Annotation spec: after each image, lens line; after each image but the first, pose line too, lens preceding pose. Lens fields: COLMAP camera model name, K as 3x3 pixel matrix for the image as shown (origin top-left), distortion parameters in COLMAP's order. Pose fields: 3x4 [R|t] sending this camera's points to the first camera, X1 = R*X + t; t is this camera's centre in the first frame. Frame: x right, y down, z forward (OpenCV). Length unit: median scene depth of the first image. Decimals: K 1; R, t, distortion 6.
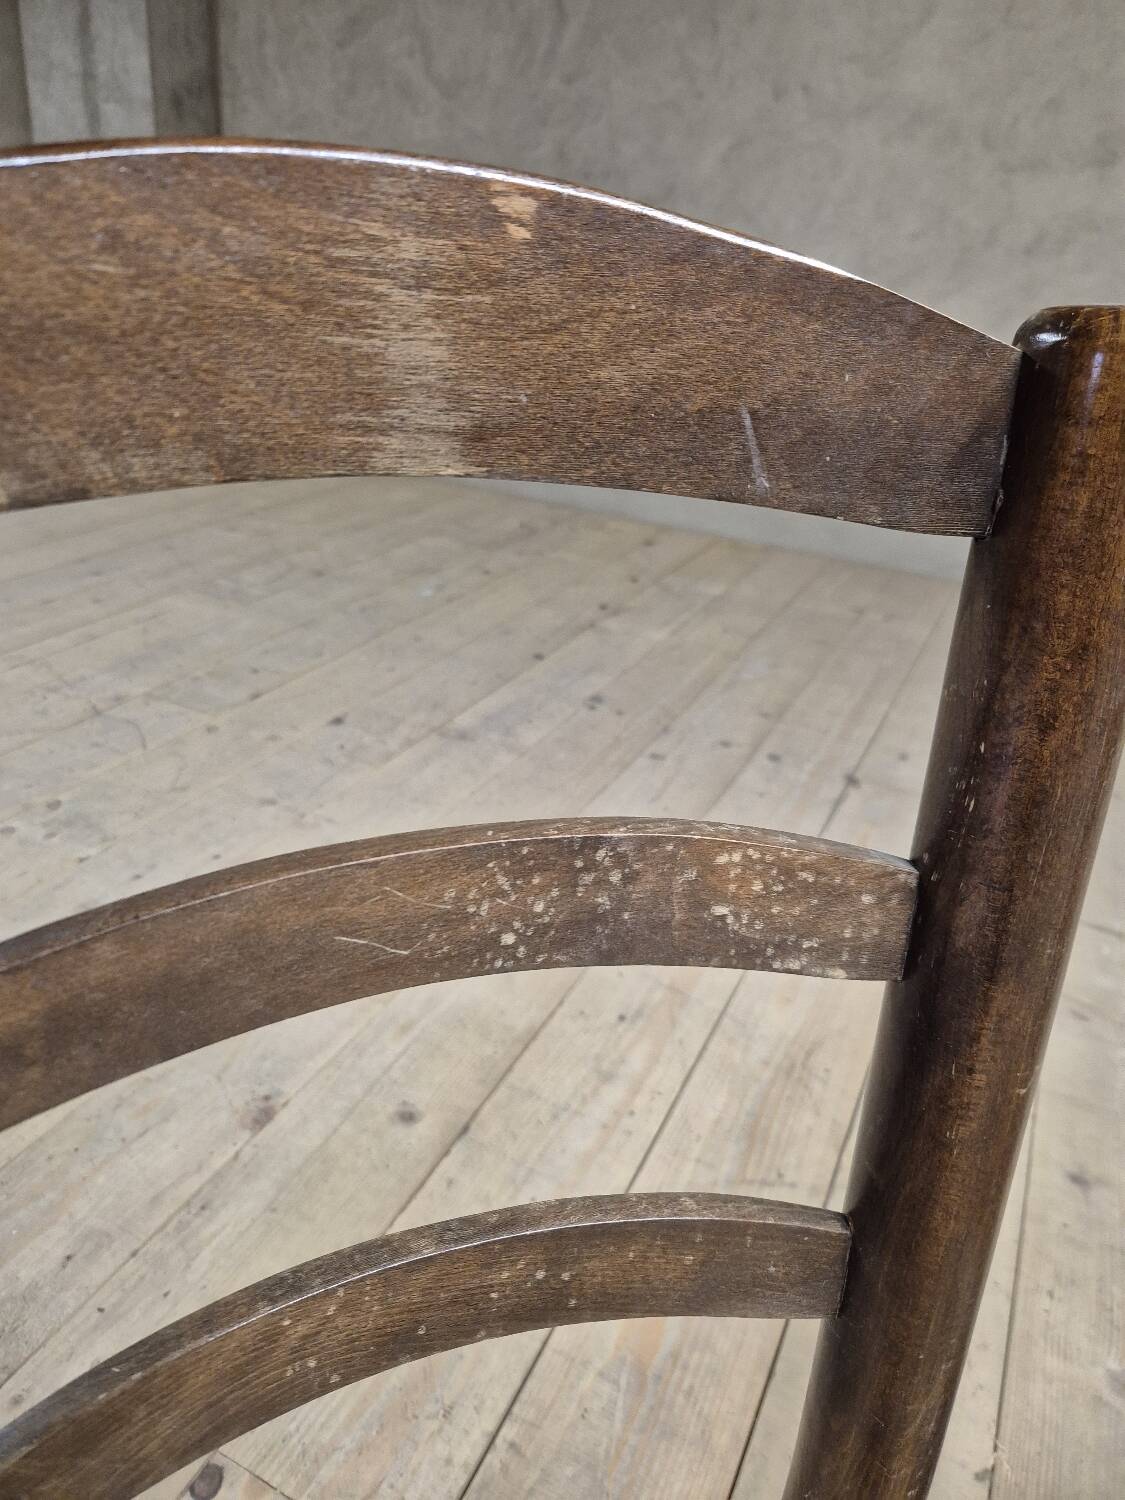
lens RADIAL K [[1008.8, 0, 557.2], [0, 1008.8, 738.2], [0, 0, 1]] dist [0.062414, -0.051545]
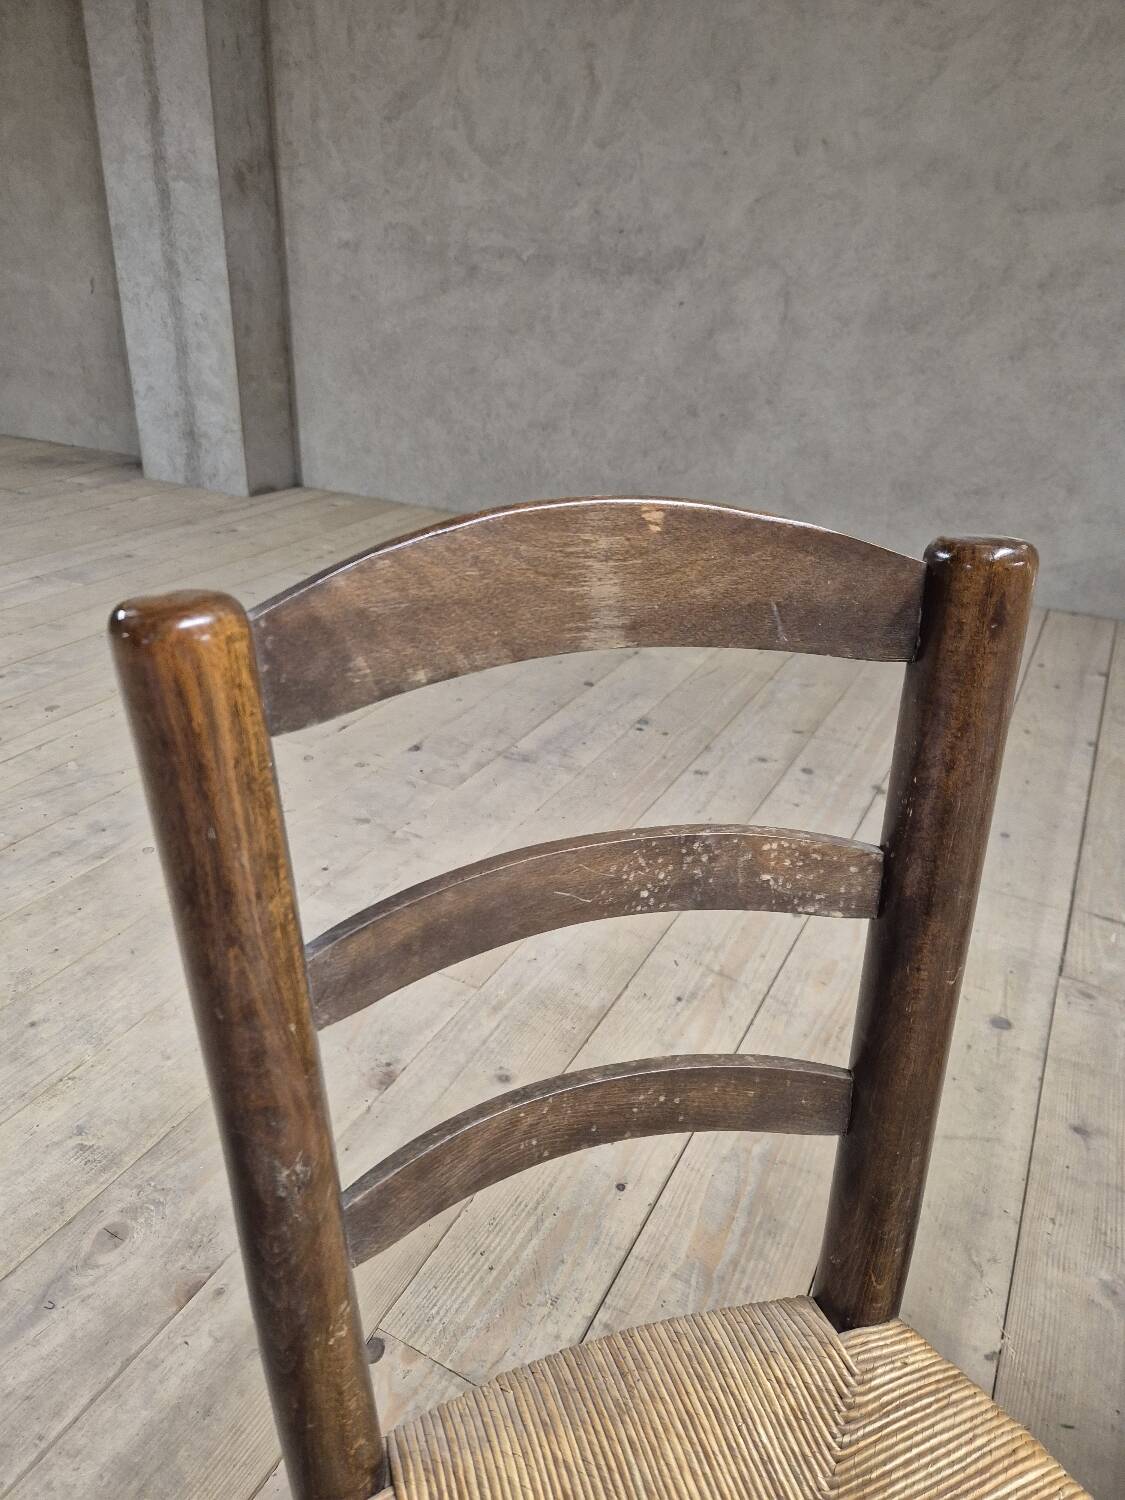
lens RADIAL K [[1008.8, 0, 538.3], [0, 1008.8, 749.1], [0, 0, 1]] dist [0.062414, -0.051545]
pose [[0.998308, -0.023407, -0.053228, -0.030191], [0.023242, 0.999723, -0.003712, -0.011733], [0.053300, 0.002469, 0.998576, -0.173533]]
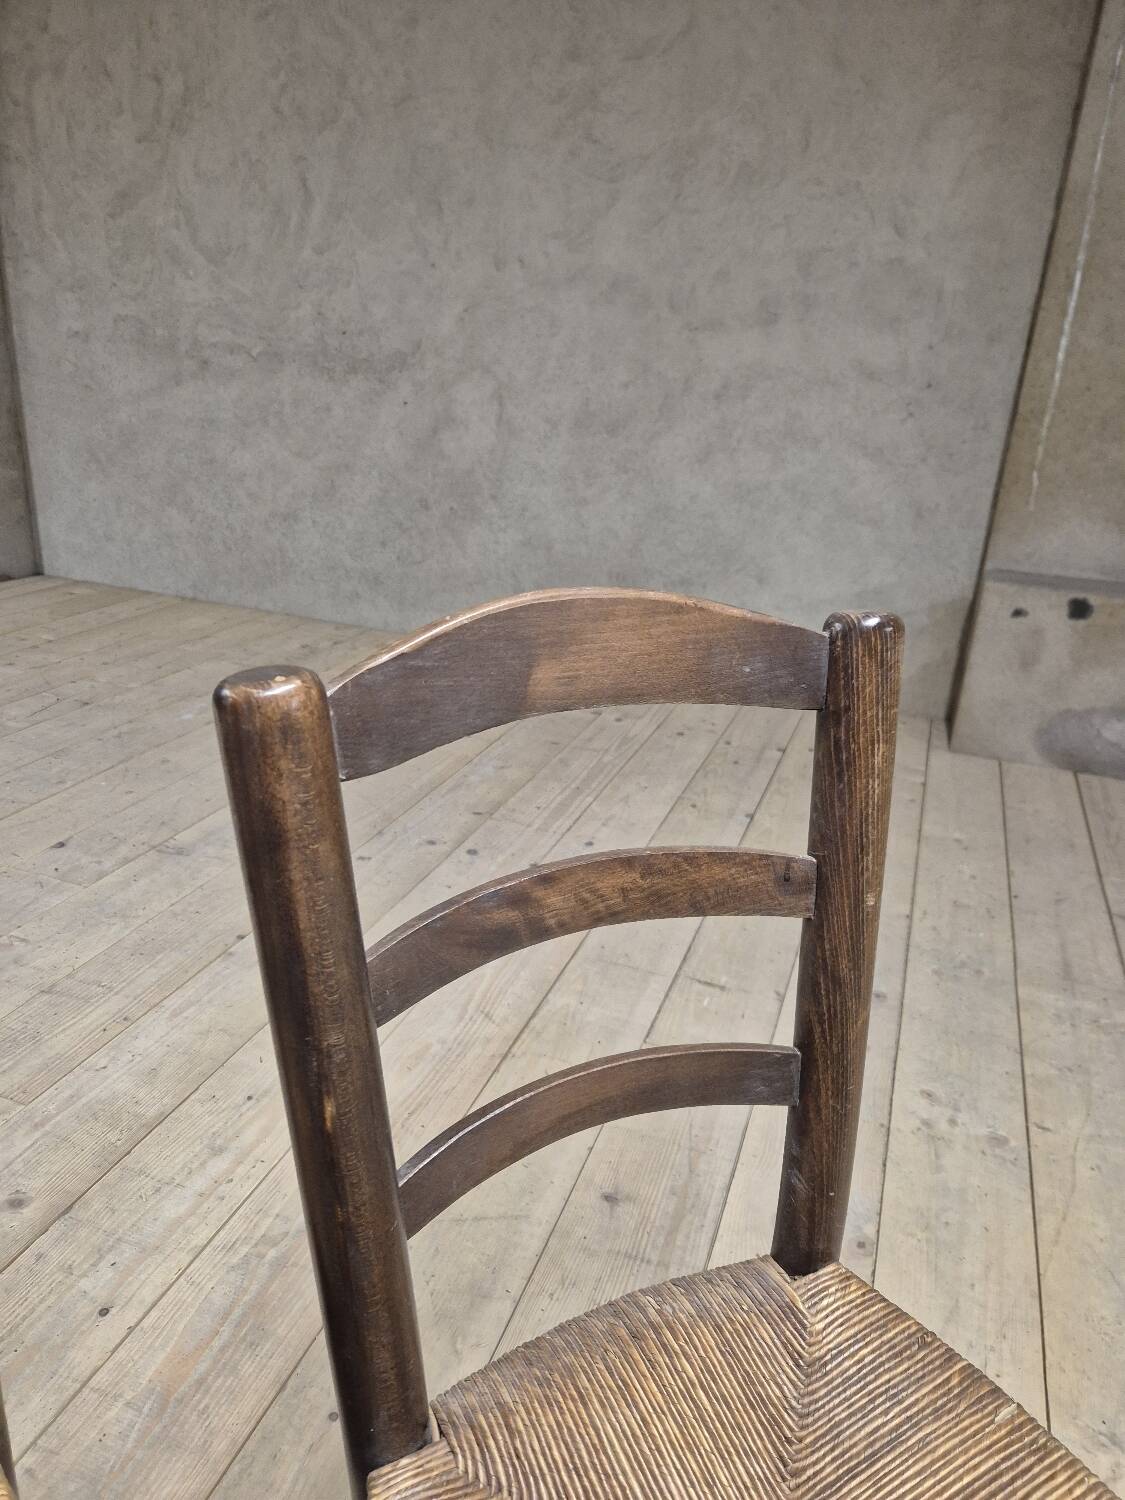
lens RADIAL K [[1008.8, 0, 563.9], [0, 1008.8, 756.2], [0, 0, 1]] dist [0.062414, -0.051545]
pose [[0.994071, -0.054372, 0.094161, 0.330840], [0.061498, 0.995322, -0.074510, 0.004279], [-0.089670, 0.079859, 0.992765, -0.184854]]
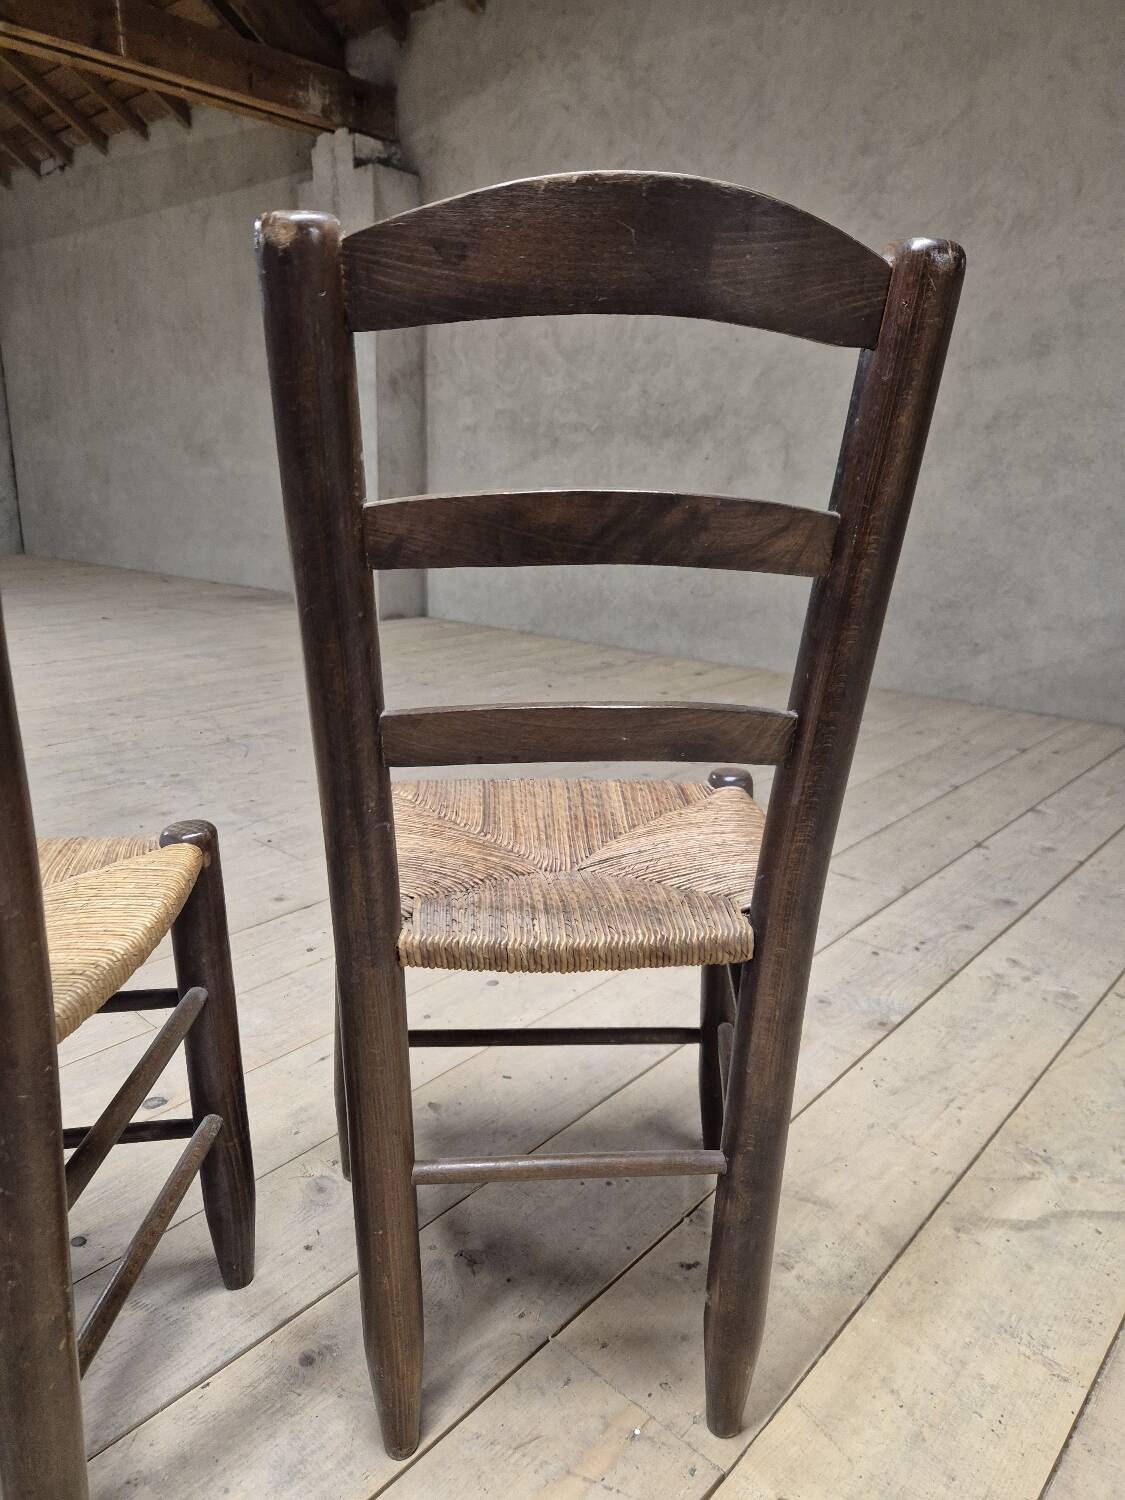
lens RADIAL K [[1008.8, 0, 556.0], [0, 1008.8, 759.5], [0, 0, 1]] dist [0.062414, -0.051545]
pose [[0.960136, 0.018832, -0.278898, 0.657106], [-0.075545, 0.978083, -0.194029, 0.390171], [0.269131, 0.207364, 0.940515, -0.416916]]
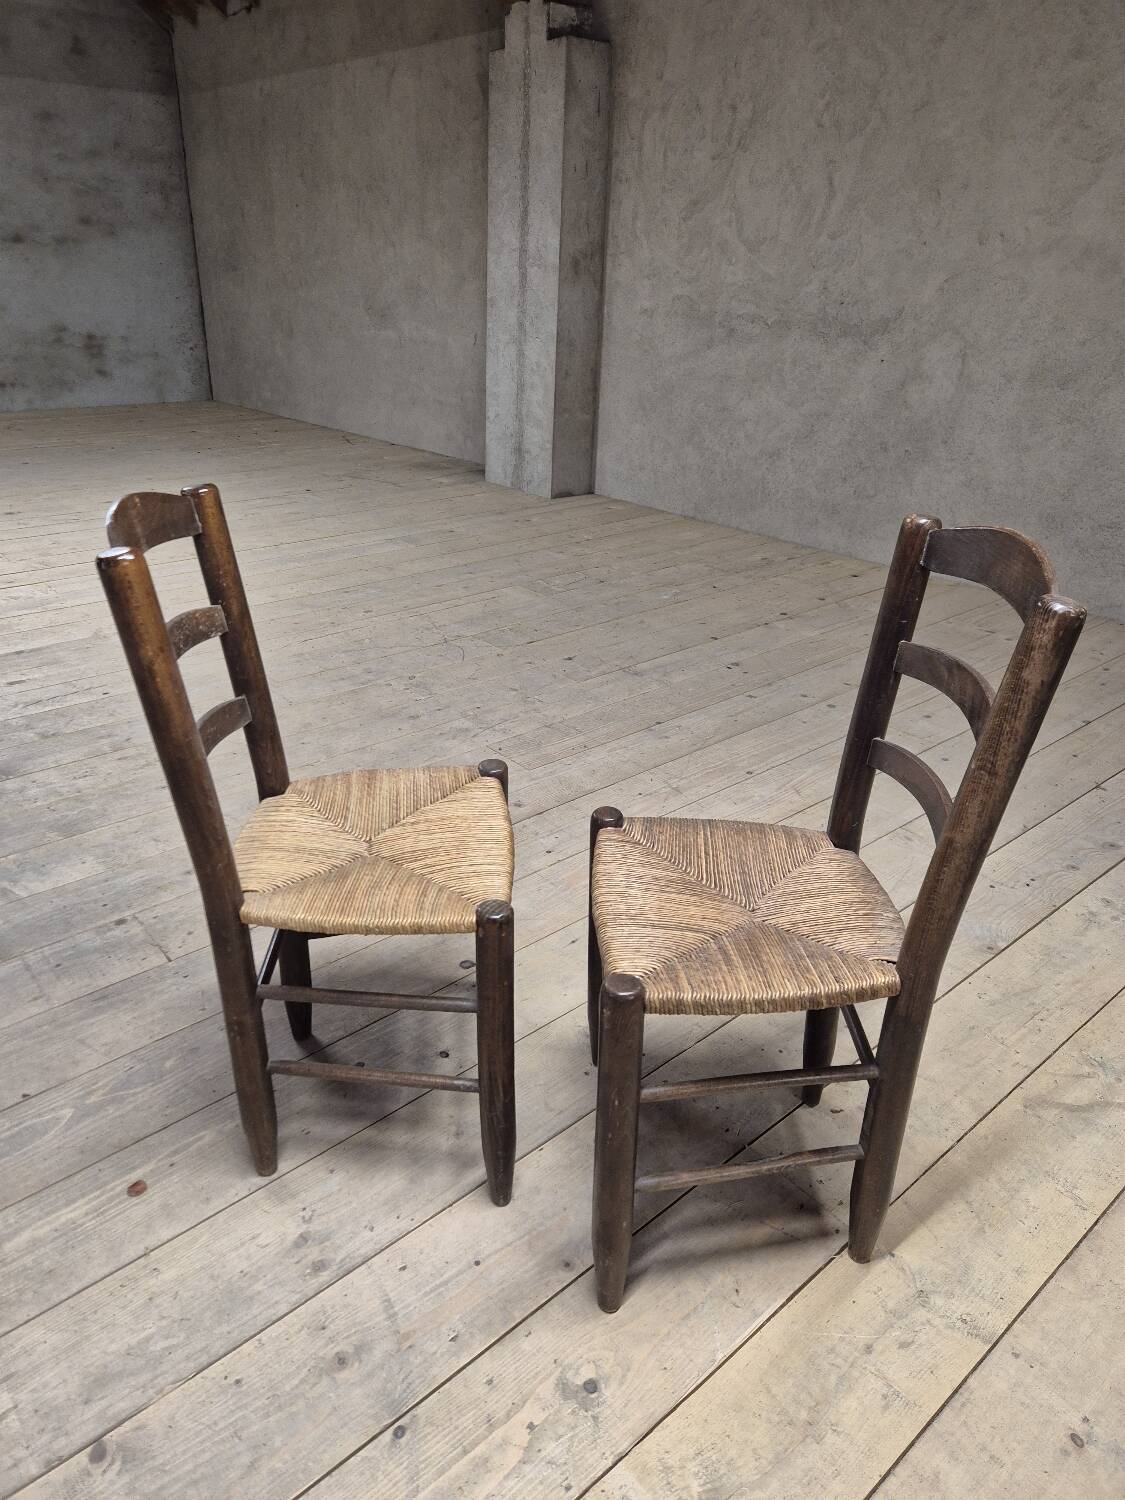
lens RADIAL K [[1008.8, 0, 549.6], [0, 1008.8, 748.5], [0, 0, 1]] dist [0.062414, -0.051545]
pose [[0.914687, 0.120169, -0.385886, 0.645535], [-0.135603, 0.990679, -0.012919, 0.243876], [0.380736, 0.064144, 0.922456, -0.845062]]
